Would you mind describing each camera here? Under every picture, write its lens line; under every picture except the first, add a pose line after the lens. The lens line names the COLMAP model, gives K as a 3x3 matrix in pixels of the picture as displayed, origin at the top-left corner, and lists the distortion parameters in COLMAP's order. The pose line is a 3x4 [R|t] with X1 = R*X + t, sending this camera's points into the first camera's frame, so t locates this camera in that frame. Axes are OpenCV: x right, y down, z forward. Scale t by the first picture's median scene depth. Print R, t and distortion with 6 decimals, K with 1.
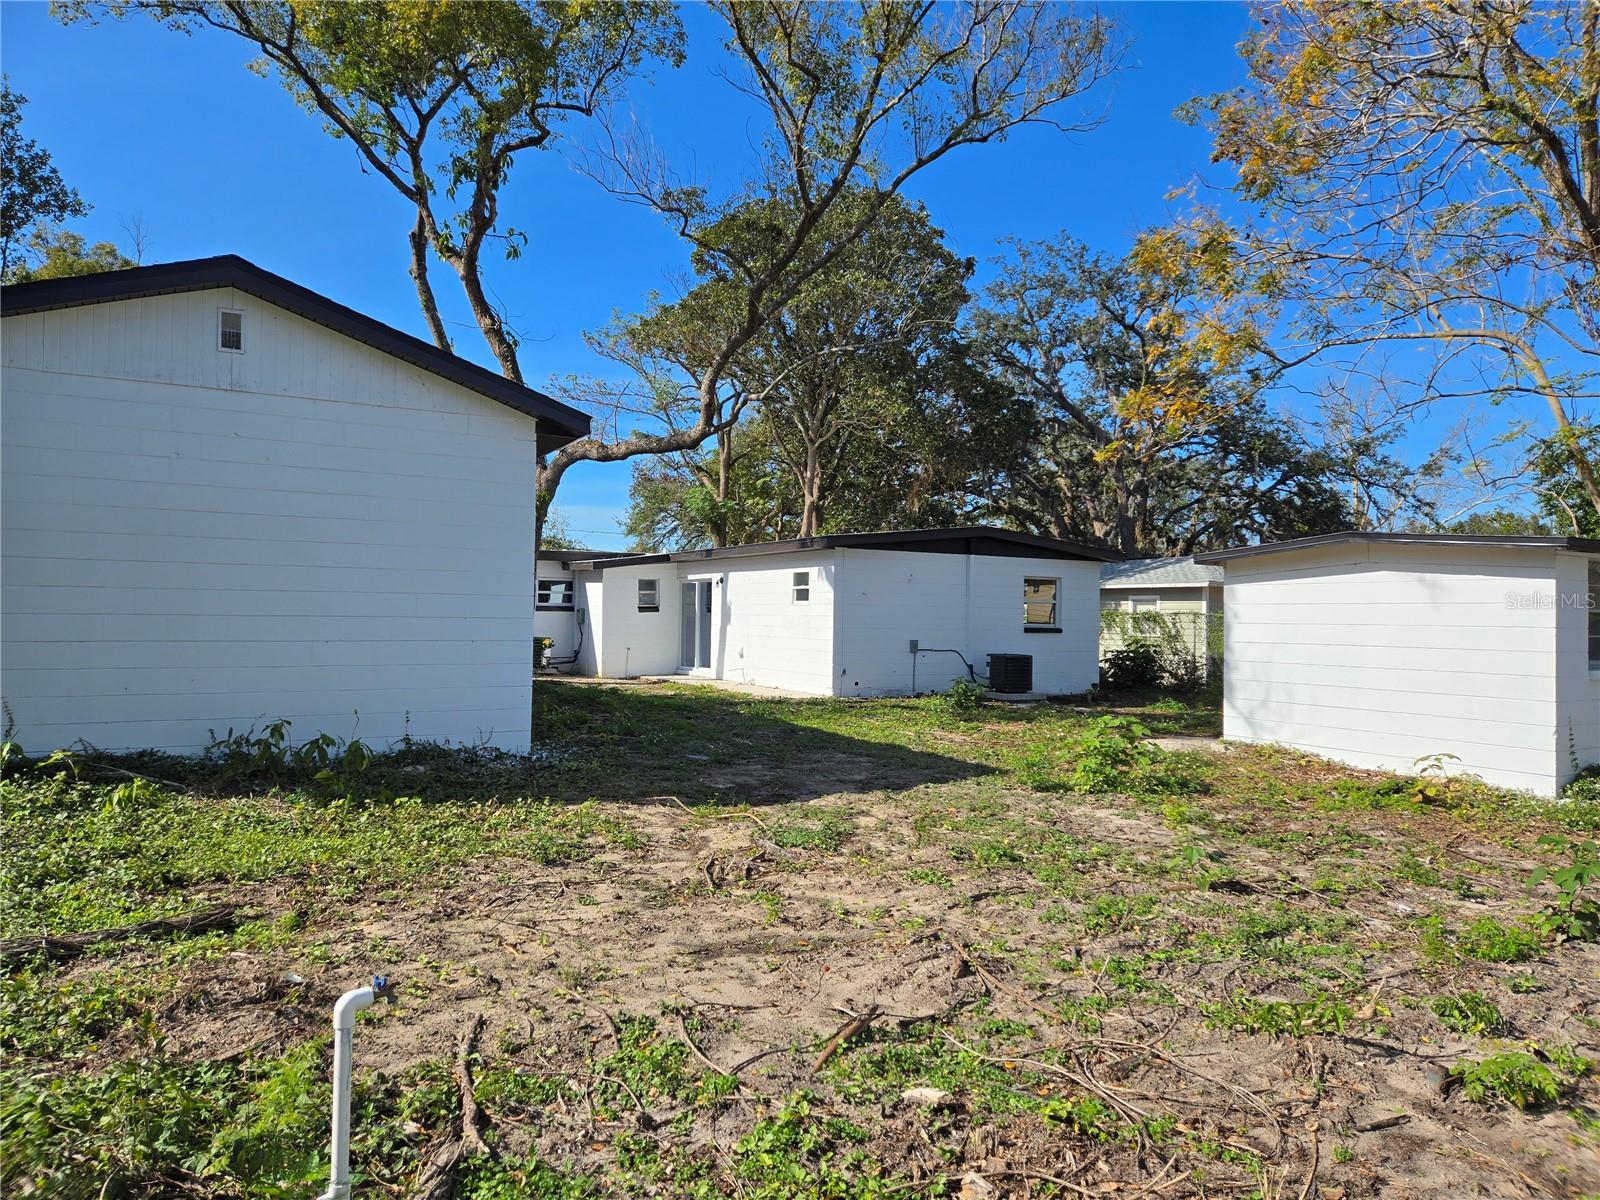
lens RADIAL K [[1058.0, 0, 812.3], [0, 1058.0, 592.4], [0, 0, 1]] dist [0.073548, -0.060376]
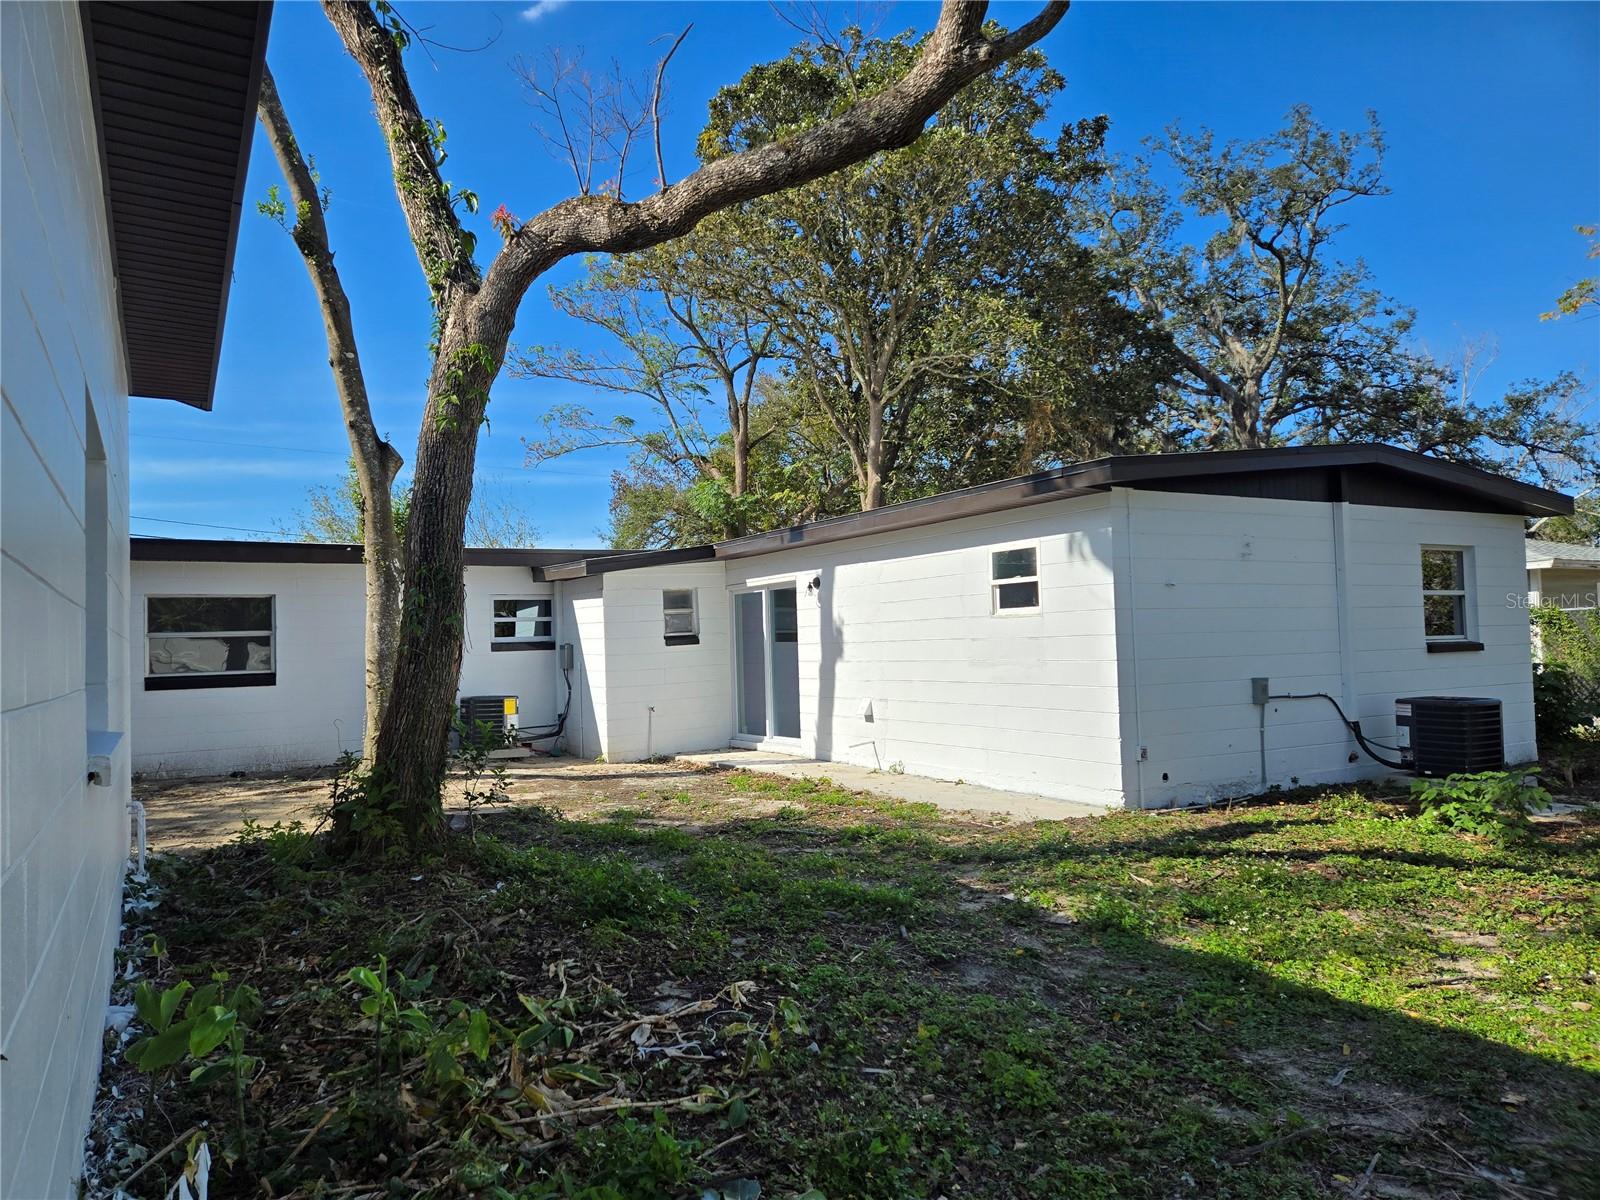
lens RADIAL K [[1058.0, 0, 789.6], [0, 1058.0, 613.6], [0, 0, 1]] dist [0.073548, -0.060376]
pose [[0.999075, -0.042792, 0.004192, -0.096543], [0.042821, 0.999058, -0.006983, 0.007807], [-0.003890, 0.007157, 0.999967, 0.410403]]
